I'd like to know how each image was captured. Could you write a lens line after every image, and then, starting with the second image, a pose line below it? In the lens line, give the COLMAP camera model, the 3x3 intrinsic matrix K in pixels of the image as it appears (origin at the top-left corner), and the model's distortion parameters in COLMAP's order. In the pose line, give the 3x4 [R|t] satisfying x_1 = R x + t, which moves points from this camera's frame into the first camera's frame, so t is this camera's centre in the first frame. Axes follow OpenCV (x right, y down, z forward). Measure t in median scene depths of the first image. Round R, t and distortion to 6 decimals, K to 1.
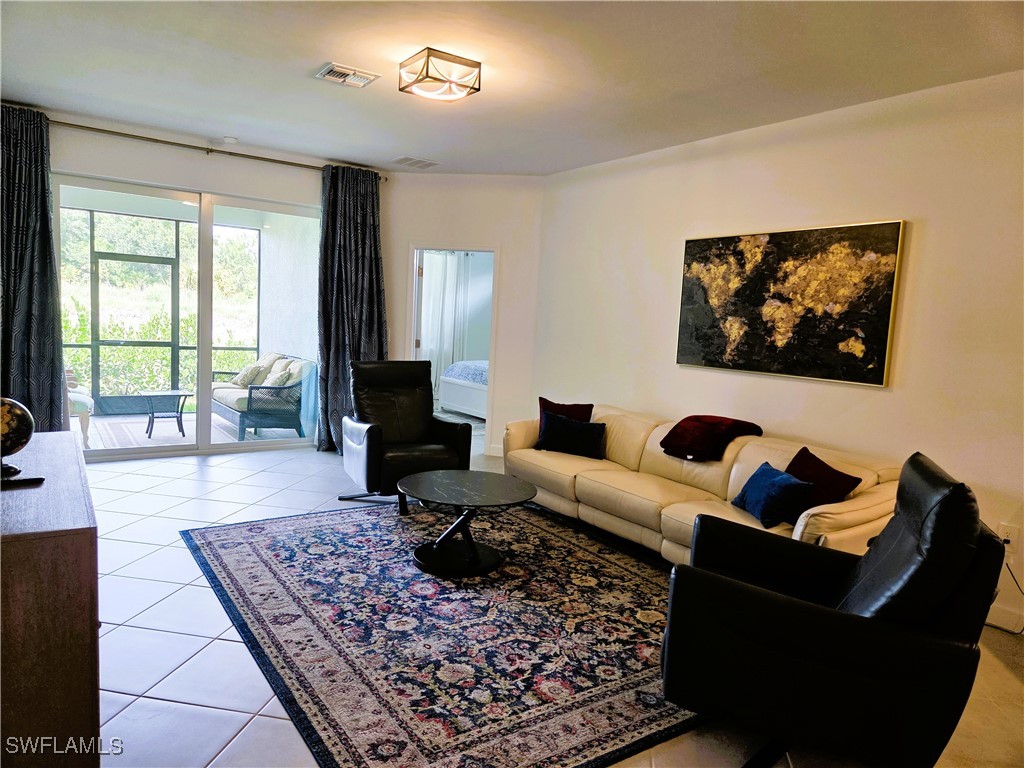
lens RADIAL K [[685.5, 0, 515.8], [0, 685.5, 384.0], [0, 0, 1]] dist [0.058037, -0.048752]
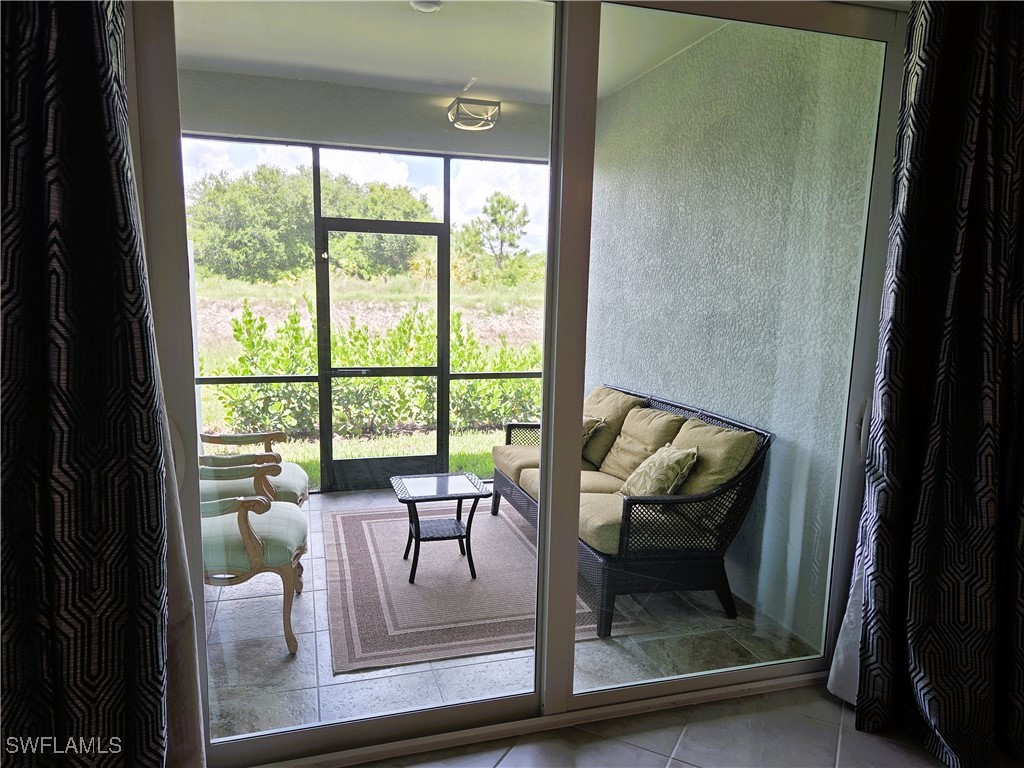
lens RADIAL K [[685.5, 0, 504.5], [0, 685.5, 388.0], [0, 0, 1]] dist [0.058037, -0.048752]
pose [[0.948668, 0.011463, -0.316065, -0.260868], [-0.001416, 0.999487, 0.031999, -0.061901], [0.316270, -0.029909, 0.948198, 0.469072]]
